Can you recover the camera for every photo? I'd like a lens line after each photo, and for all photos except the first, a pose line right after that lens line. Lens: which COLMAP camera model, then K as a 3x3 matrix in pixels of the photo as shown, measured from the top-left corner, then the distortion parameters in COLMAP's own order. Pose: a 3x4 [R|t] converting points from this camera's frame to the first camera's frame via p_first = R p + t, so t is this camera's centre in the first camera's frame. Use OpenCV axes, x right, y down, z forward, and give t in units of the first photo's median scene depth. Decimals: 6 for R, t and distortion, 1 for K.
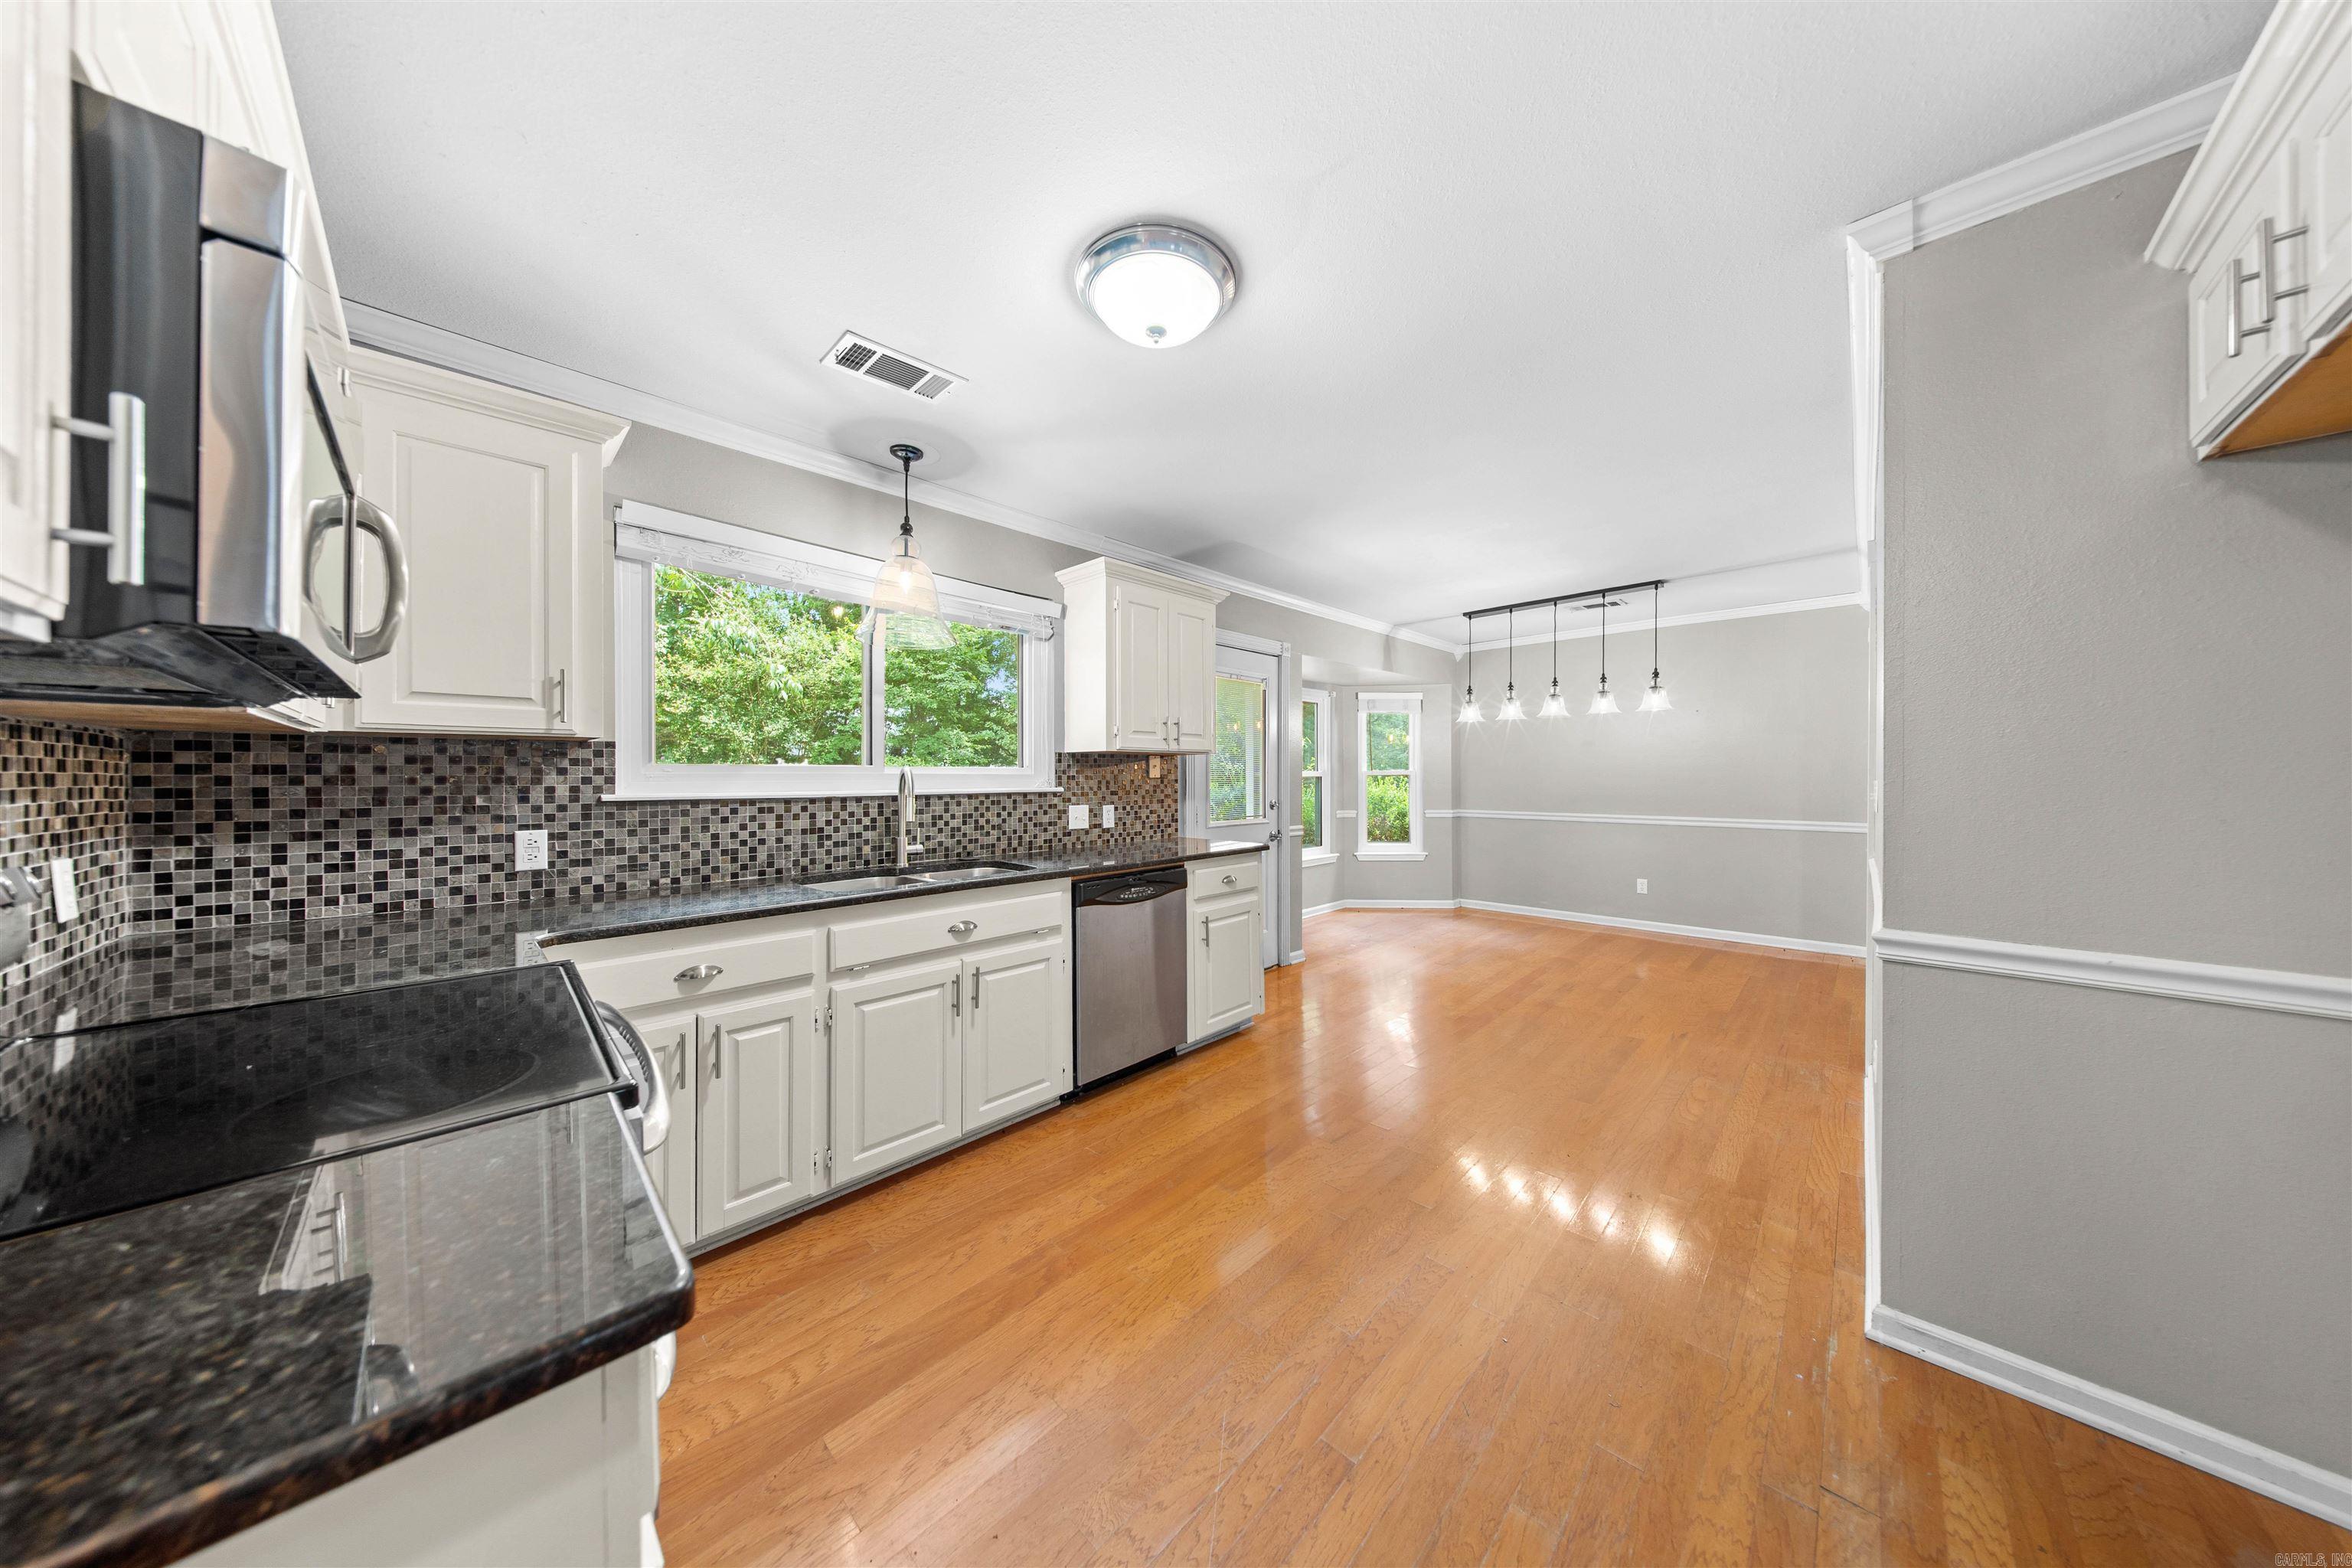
lens RADIAL K [[708.3, 0, 1182.1], [0, 708.3, 773.6], [0, 0, 1]] dist [0.001739, -0.002374]
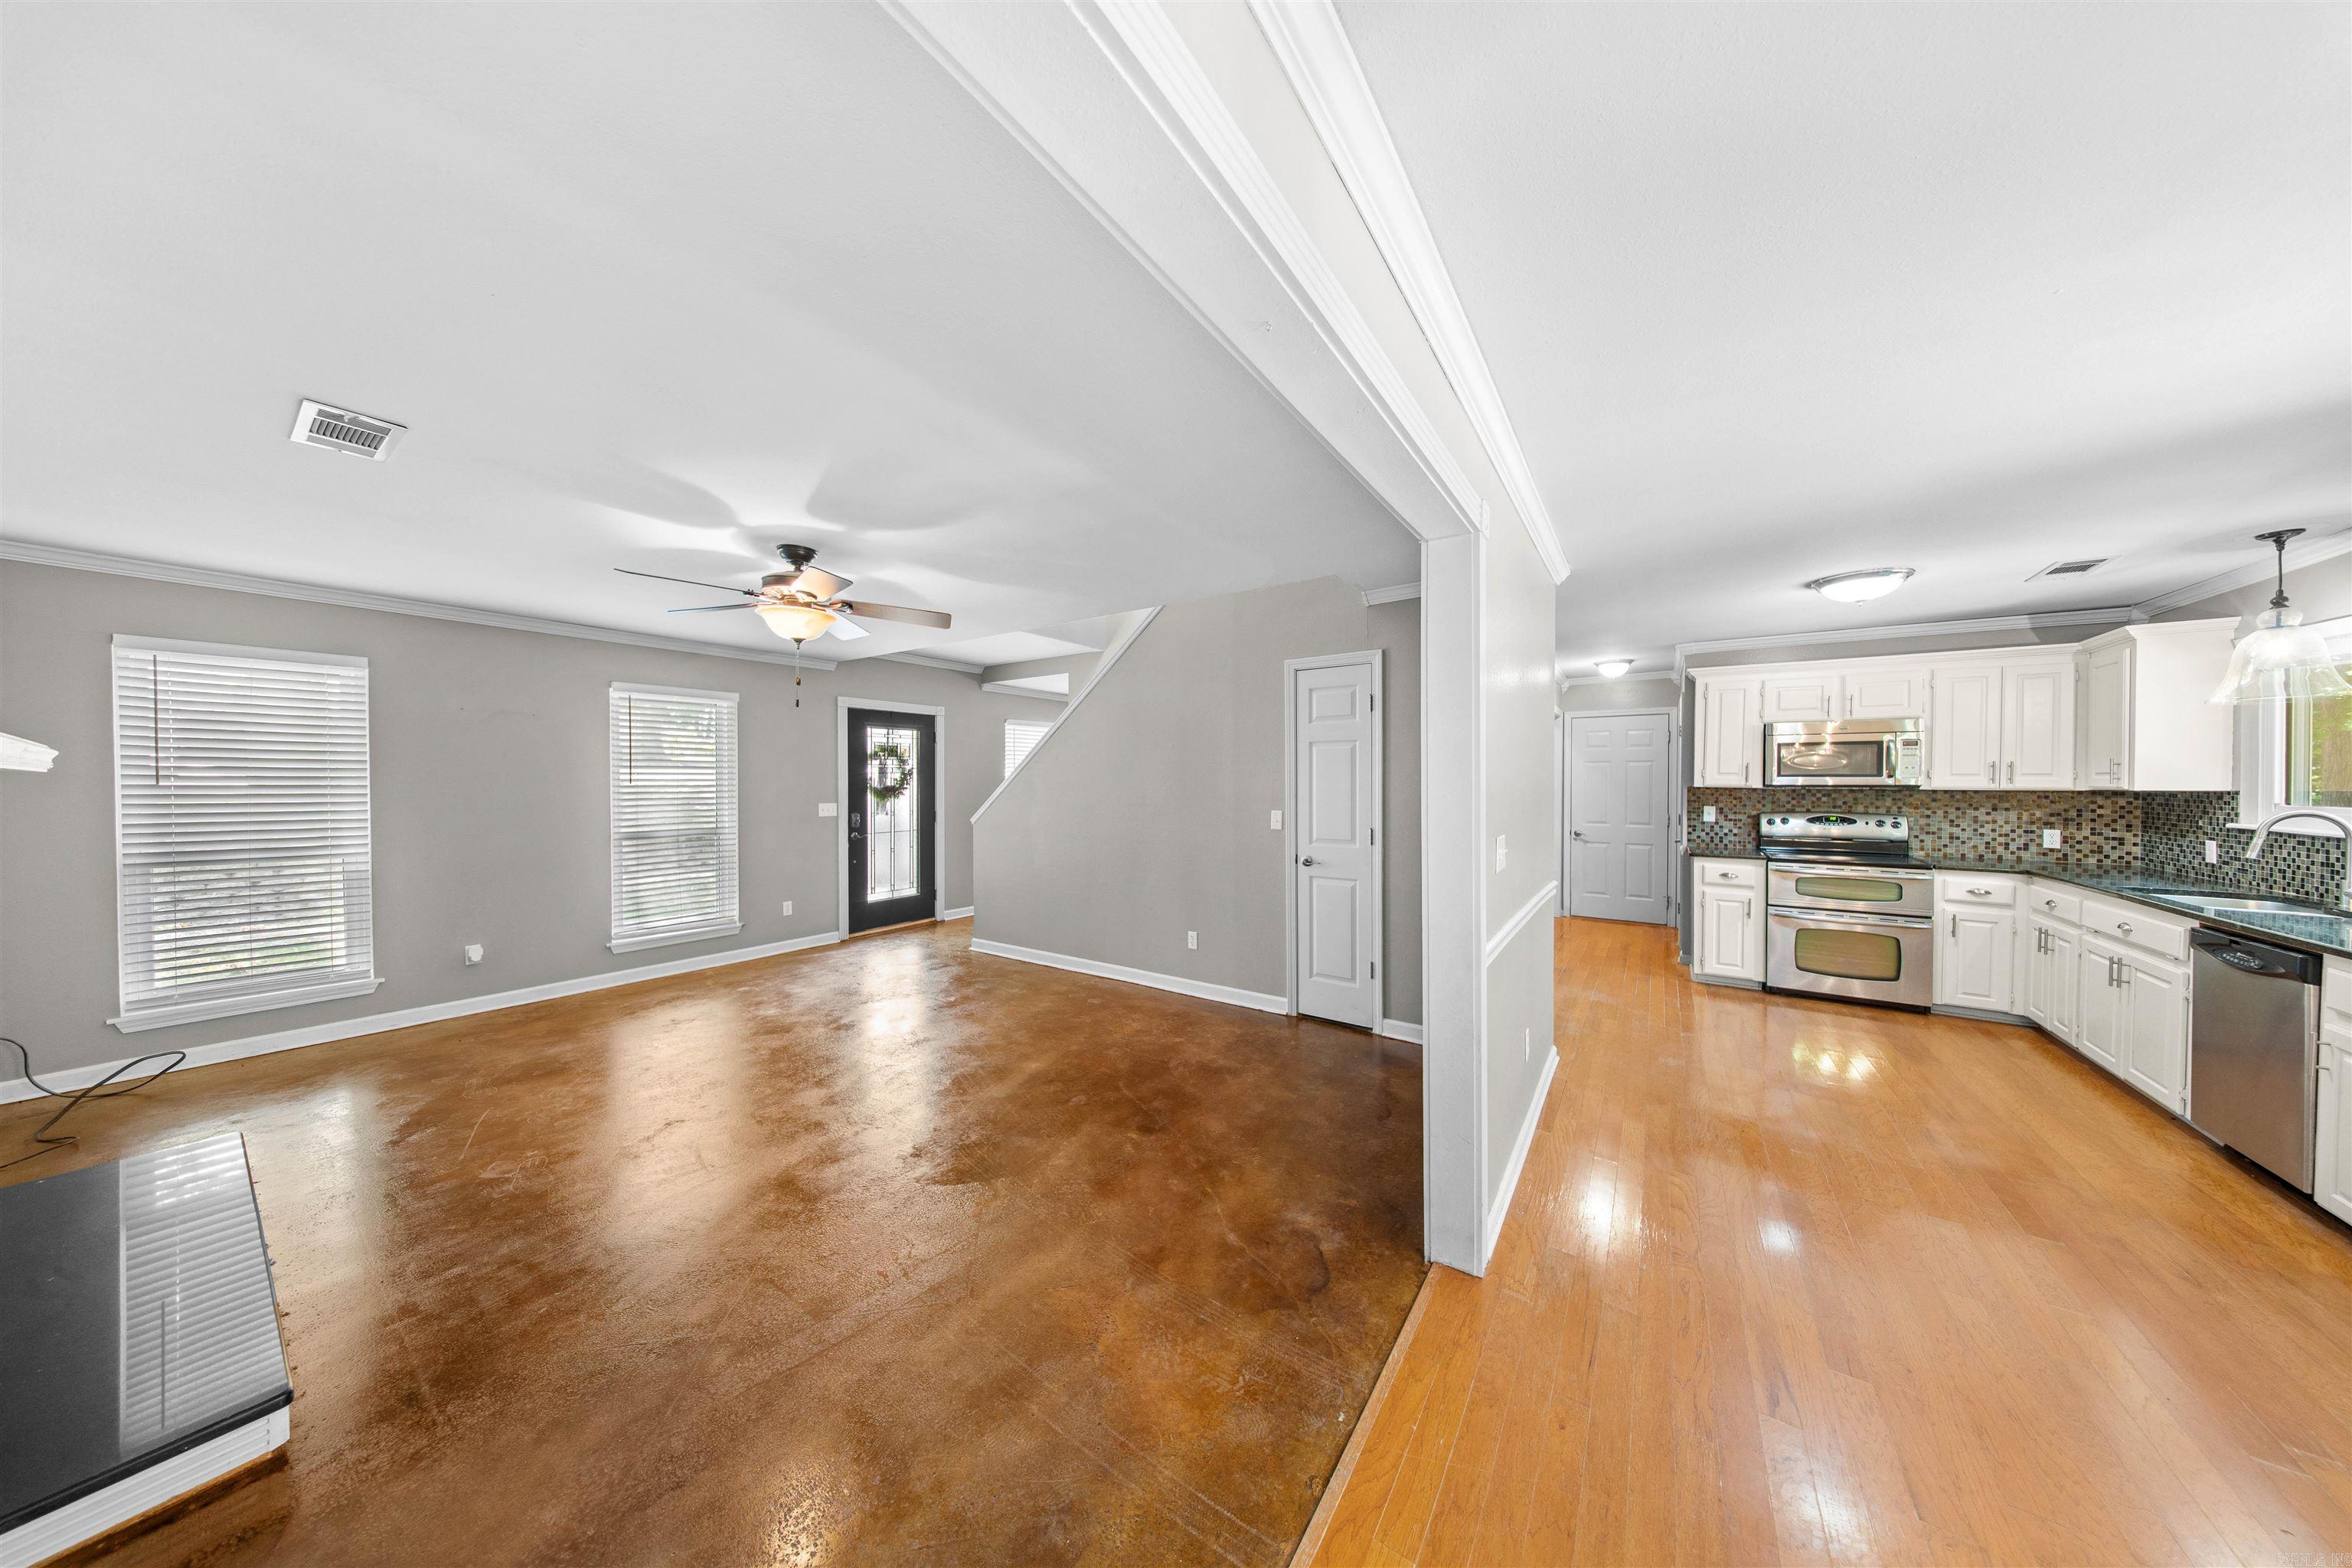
lens RADIAL K [[703.5, 0, 1182.0], [0, 703.5, 791.0], [0, 0, 1]] dist [-0.000398, -0.000056]
pose [[-0.985980, 0.003662, -0.166824, 1.229351], [0.000395, 0.999808, 0.019616, -0.051789], [0.166864, 0.019276, -0.985791, 1.459928]]
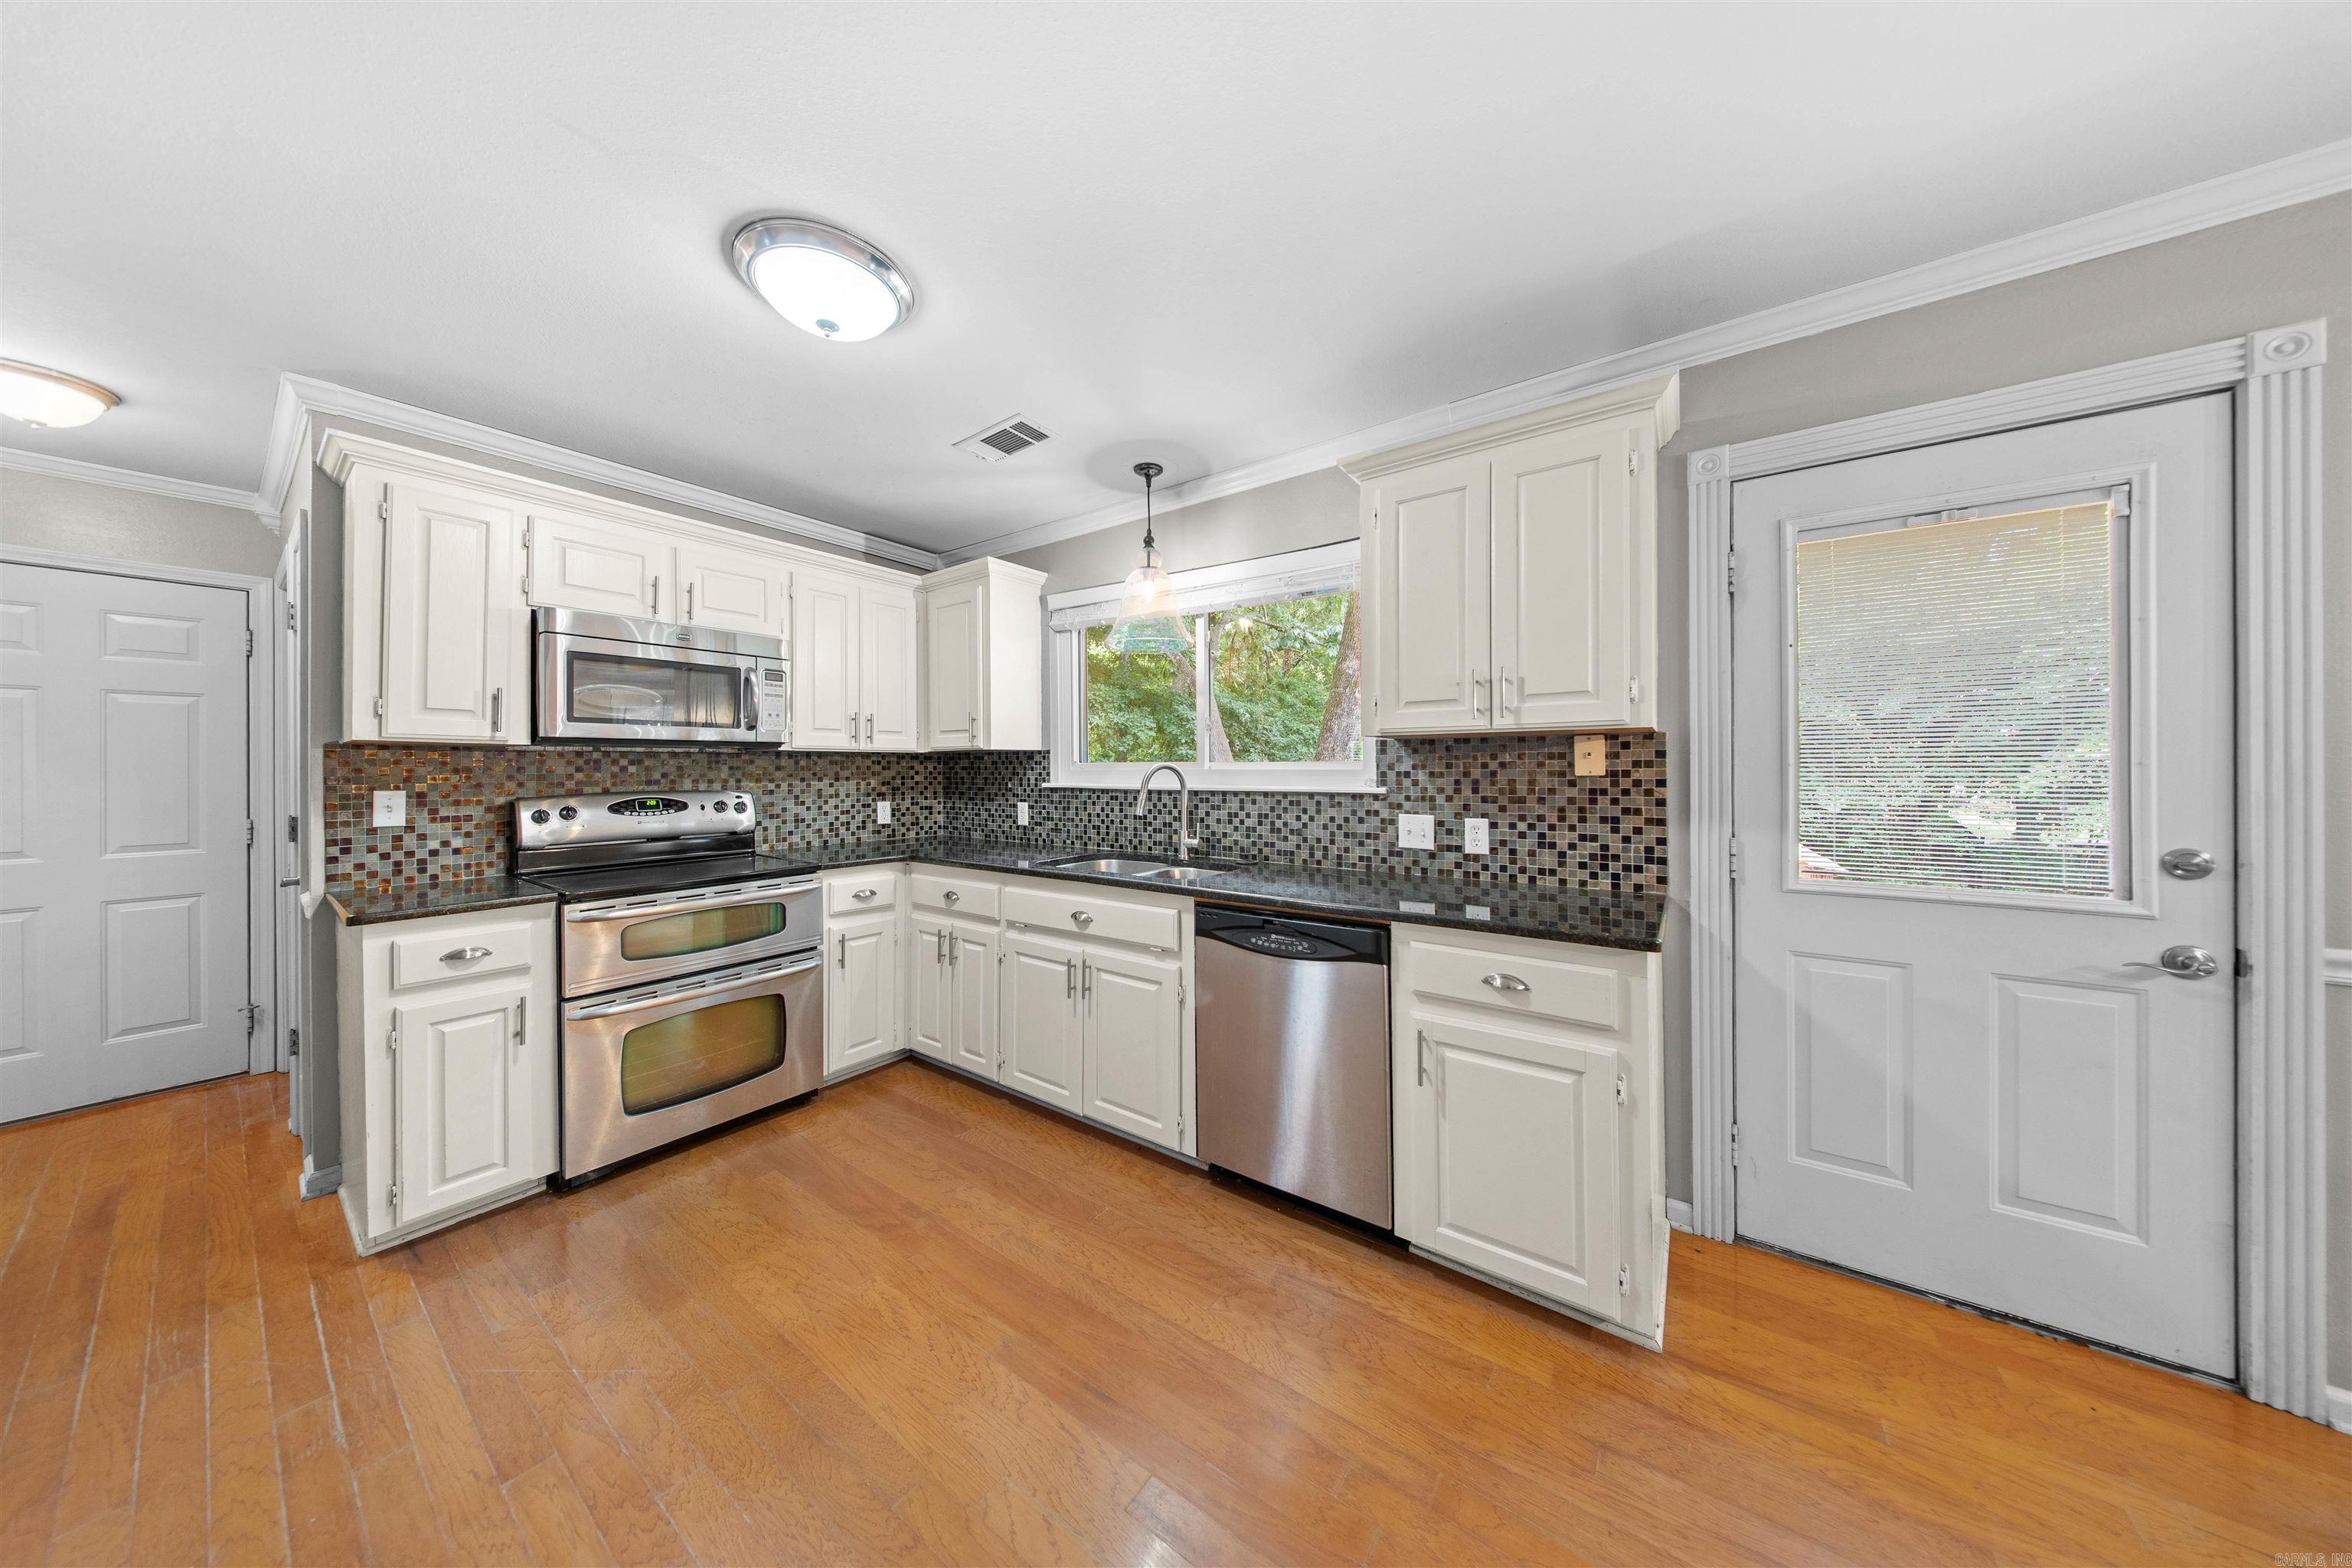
lens RADIAL K [[697.6, 0, 1187.4], [0, 697.6, 766.0], [0, 0, 1]] dist [-0.005097, -0.000052]
pose [[0.146391, -0.003202, -0.989222, 0.529258], [0.004512, 0.999987, -0.002569, -0.002191], [0.989217, -0.004087, 0.146403, 0.724177]]
